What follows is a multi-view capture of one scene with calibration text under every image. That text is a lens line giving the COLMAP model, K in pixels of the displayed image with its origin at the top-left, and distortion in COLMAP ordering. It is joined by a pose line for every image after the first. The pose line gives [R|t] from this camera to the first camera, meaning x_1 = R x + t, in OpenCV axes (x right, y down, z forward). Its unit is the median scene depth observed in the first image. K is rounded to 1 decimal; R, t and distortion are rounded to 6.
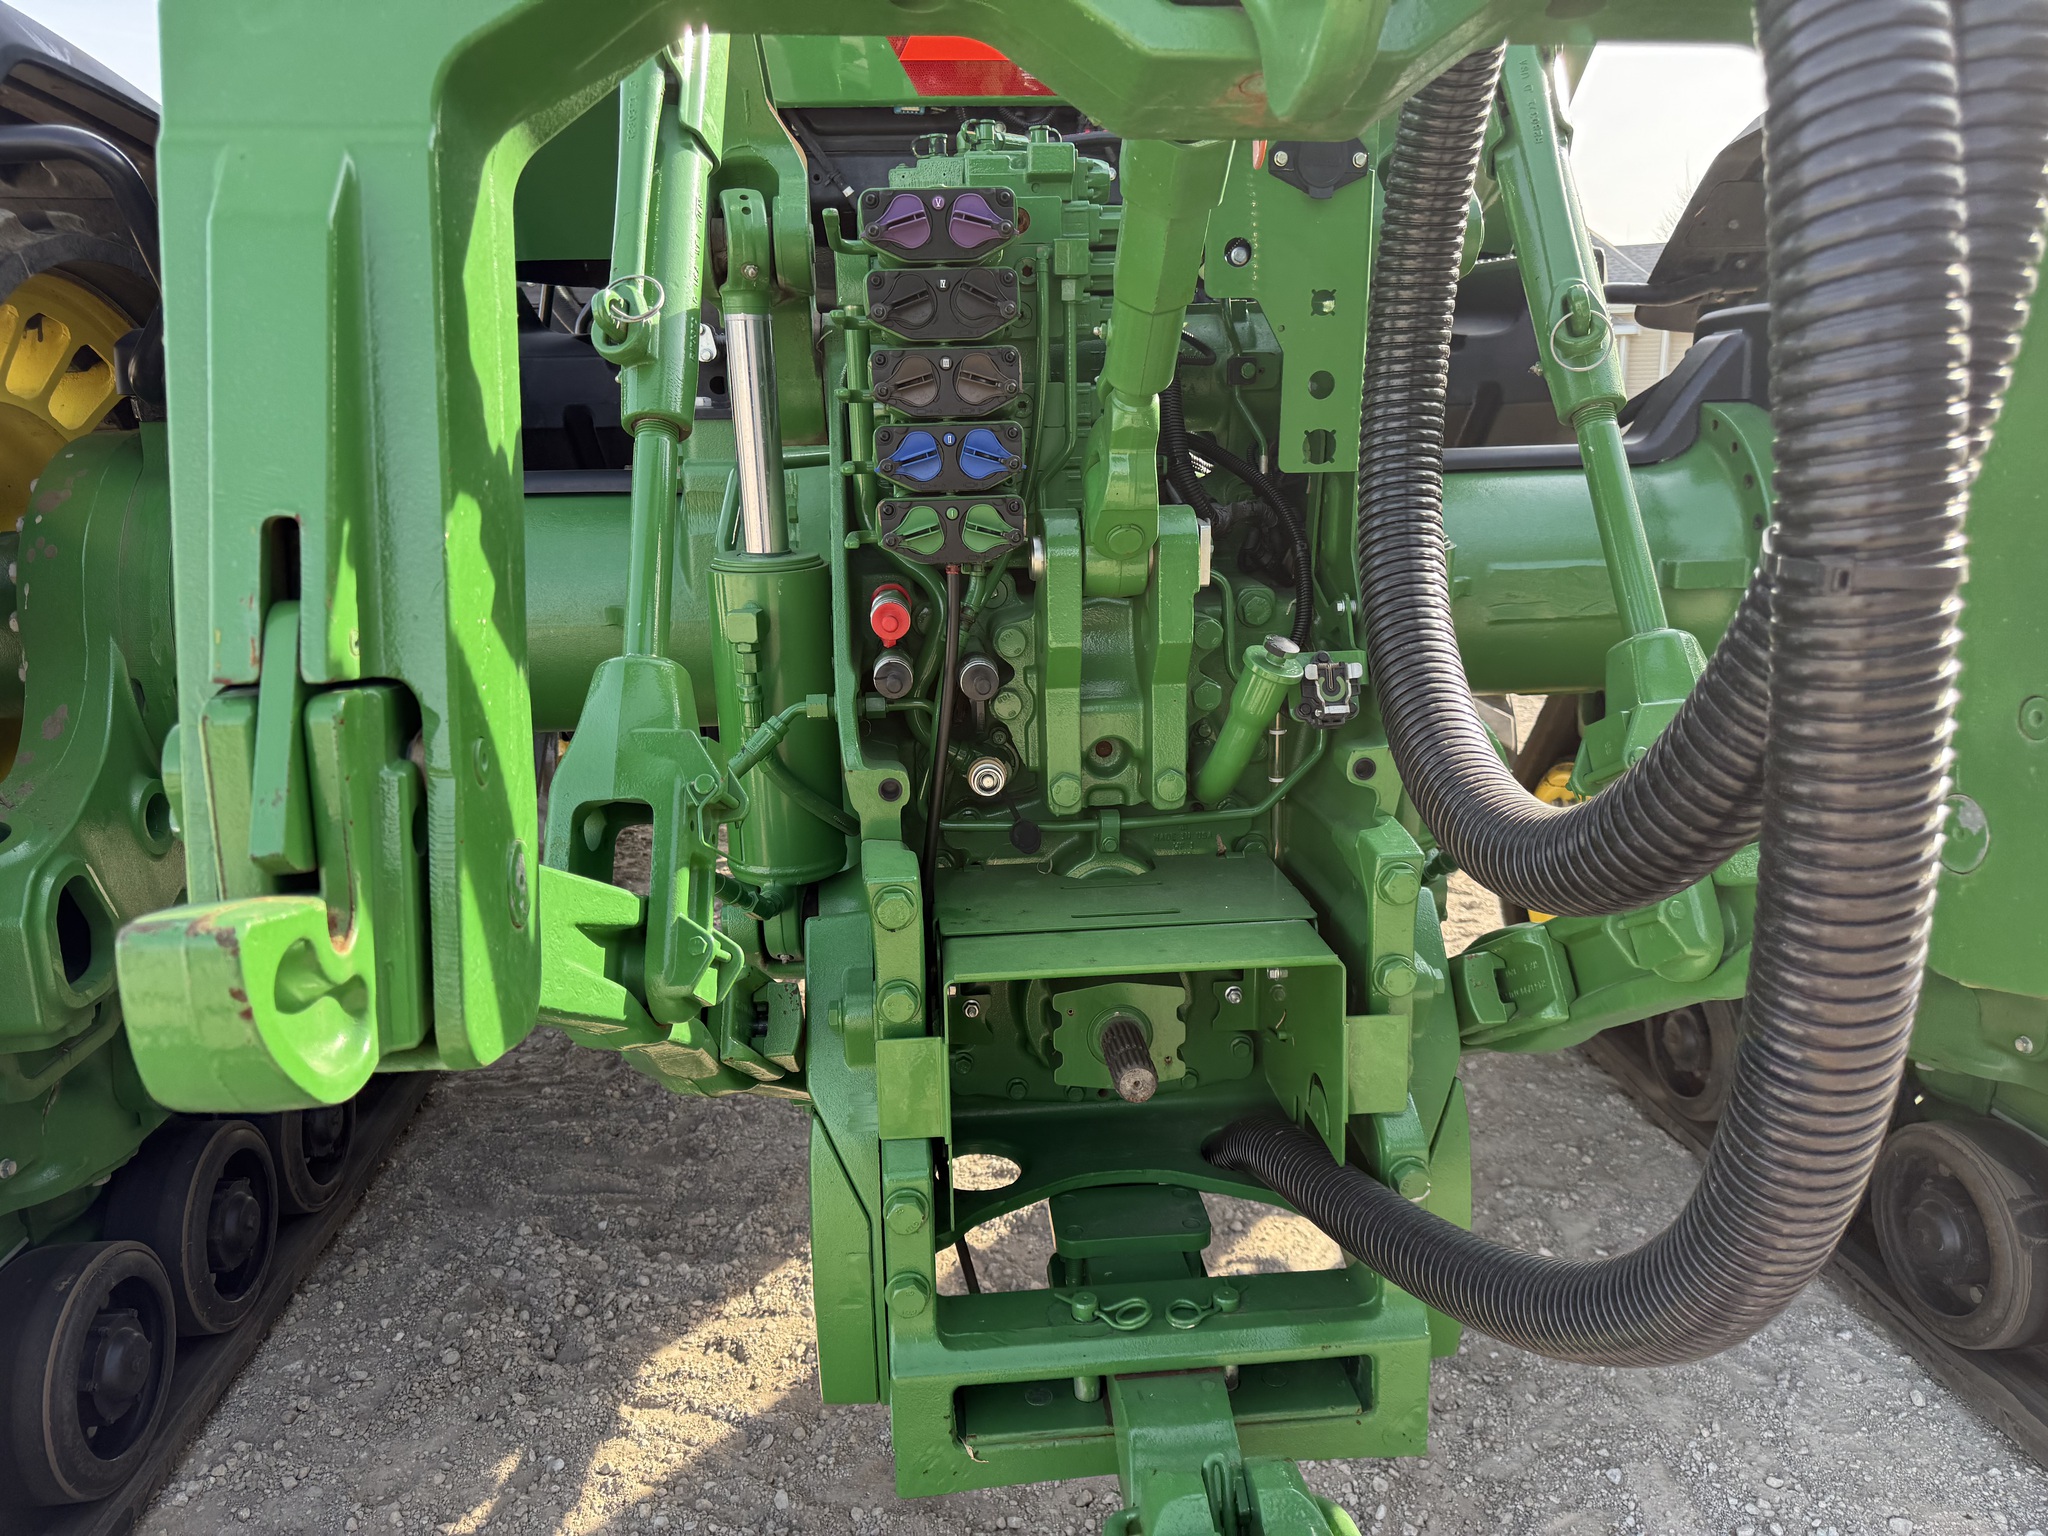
lens RADIAL K [[1399.2, 0, 1011.2], [0, 1399.2, 766.8], [0, 0, 1]] dist [0.096010, -0.114371]
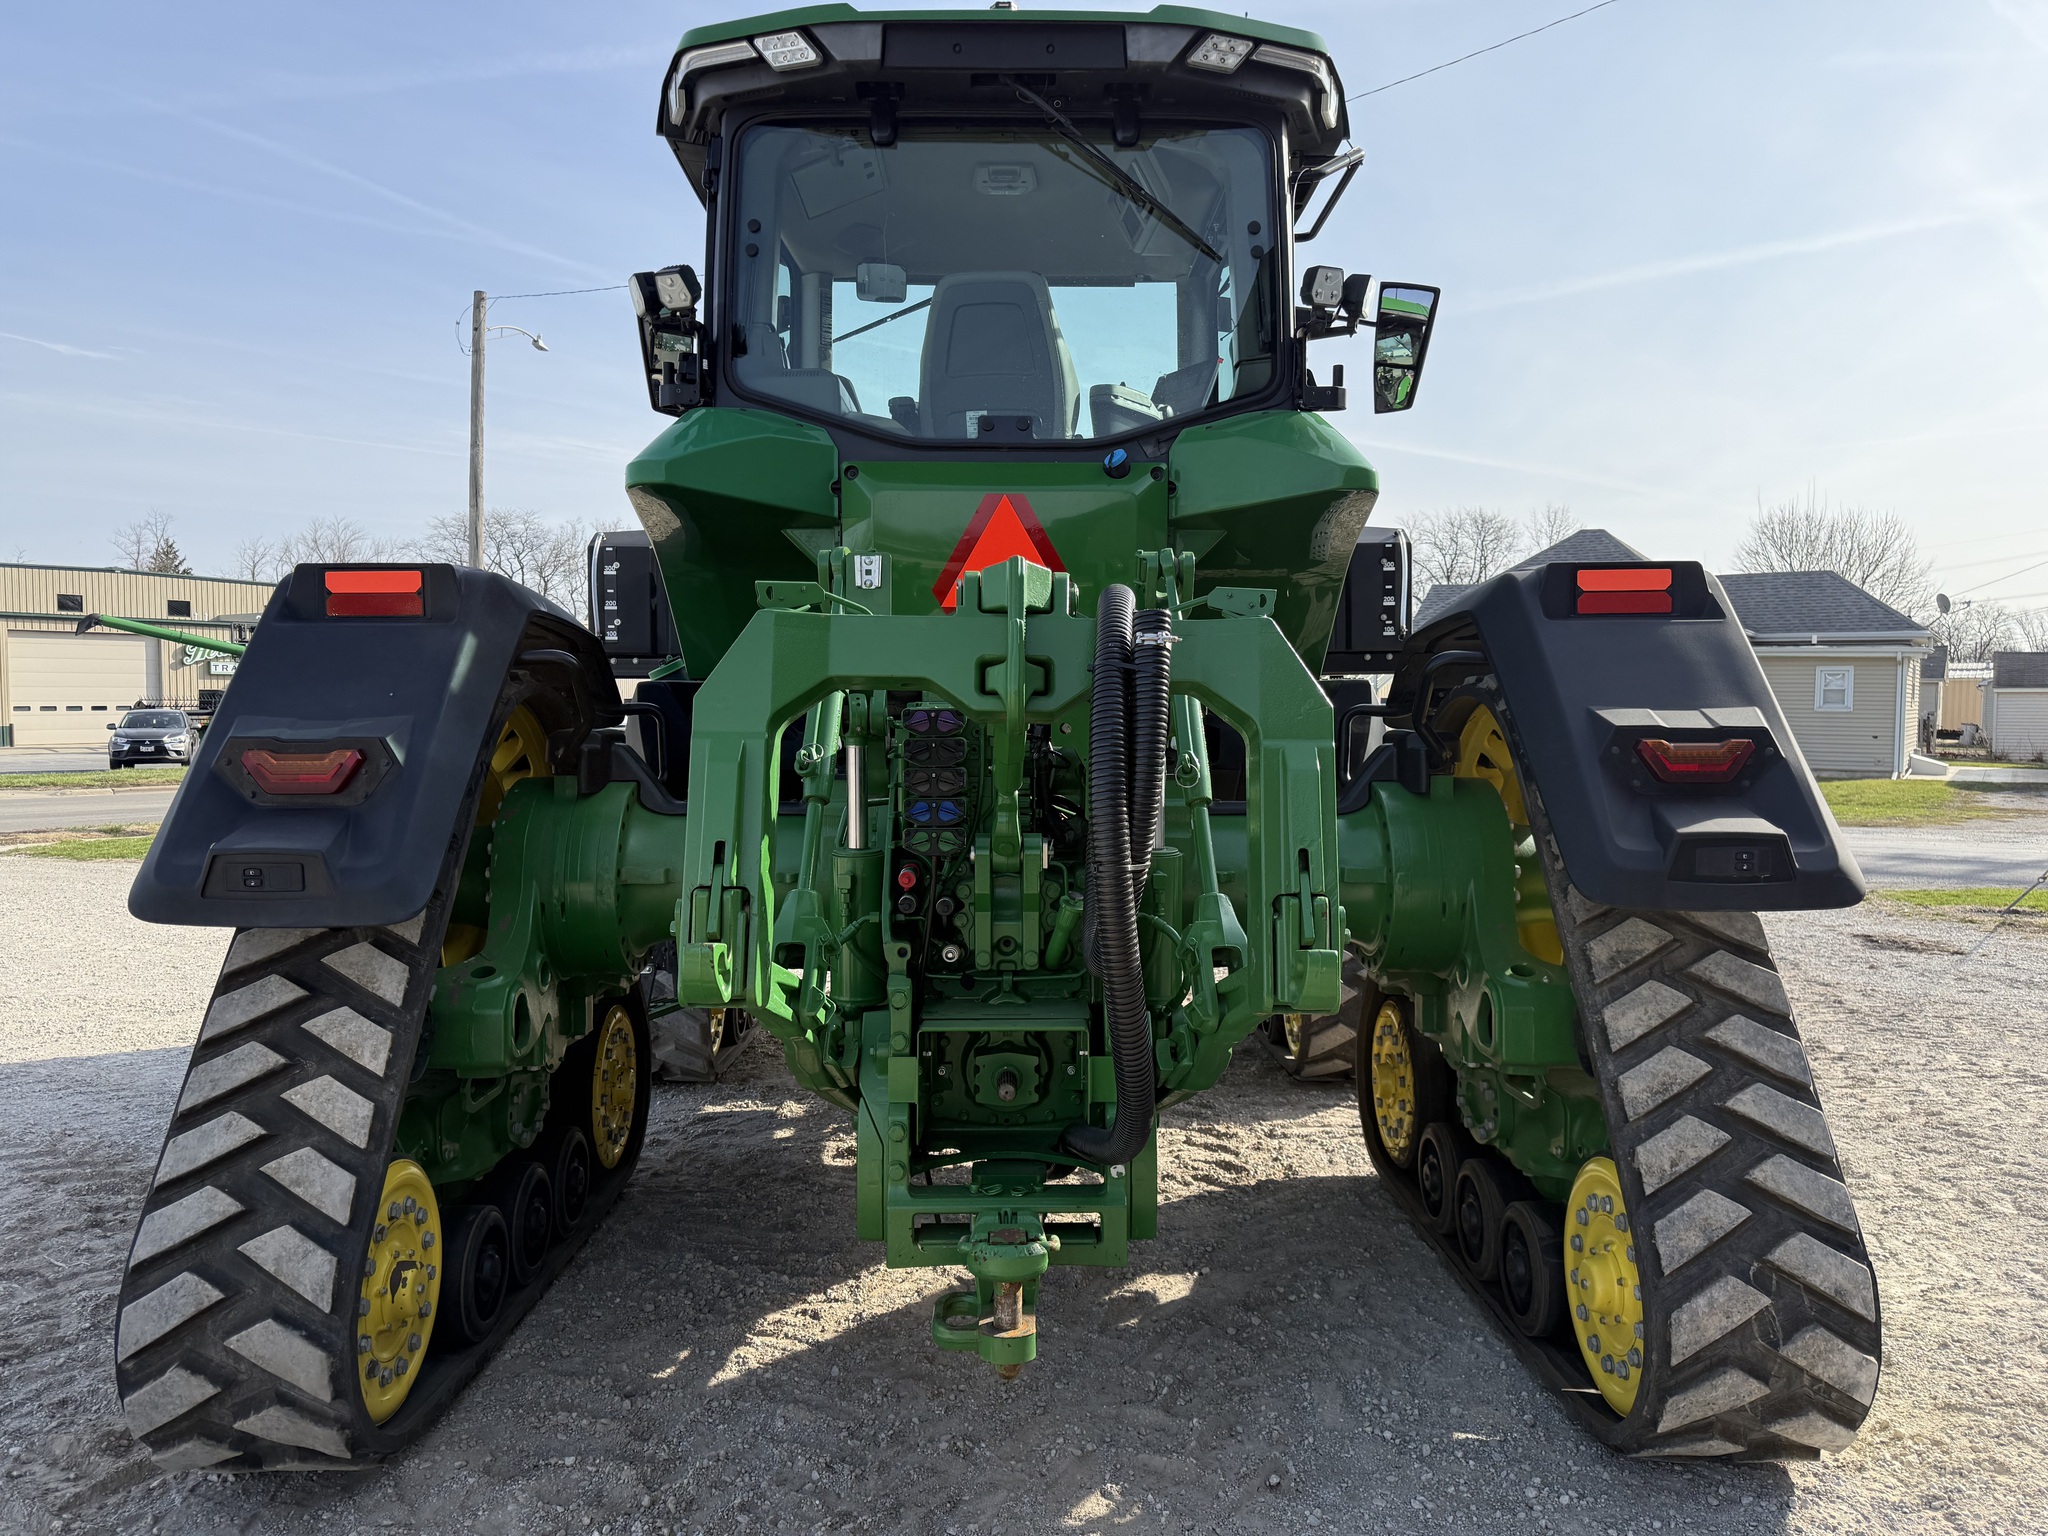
lens RADIAL K [[1435.8, 0, 1024.0], [0, 1435.8, 757.5], [0, 0, 1]] dist [0.067205, -0.074466]
pose [[0.997167, 0.025753, -0.070668, 0.247242], [-0.039732, 0.978124, -0.204193, 0.161493], [0.063863, 0.206422, 0.976377, -1.239514]]
